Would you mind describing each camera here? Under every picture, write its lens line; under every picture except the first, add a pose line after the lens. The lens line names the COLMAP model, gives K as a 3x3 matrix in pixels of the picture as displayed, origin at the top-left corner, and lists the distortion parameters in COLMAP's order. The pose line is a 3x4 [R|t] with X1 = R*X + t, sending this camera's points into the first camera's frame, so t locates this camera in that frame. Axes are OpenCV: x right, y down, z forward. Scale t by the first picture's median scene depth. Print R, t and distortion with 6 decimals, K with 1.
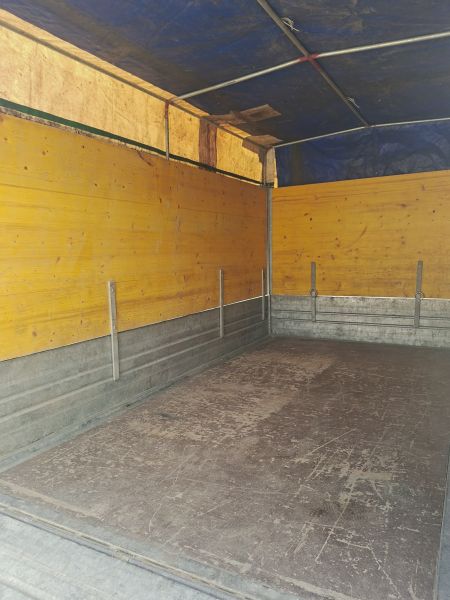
lens RADIAL K [[420.6, 0, 223.2], [0, 420.6, 298.3], [0, 0, 1]] dist [0.070470, -0.041171]
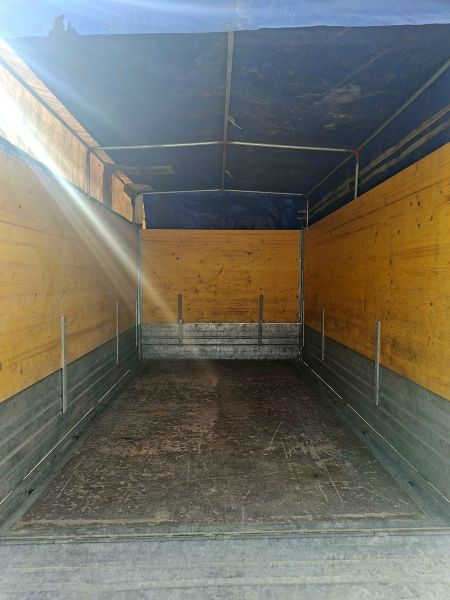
lens RADIAL K [[420.6, 0, 186.7], [0, 420.6, 297.4], [0, 0, 1]] dist [0.070470, -0.041171]
pose [[0.875331, 0.001541, 0.483522, -0.499143], [0.028425, 0.998102, -0.054639, -0.020051], [-0.482688, 0.061571, 0.873625, -0.048923]]
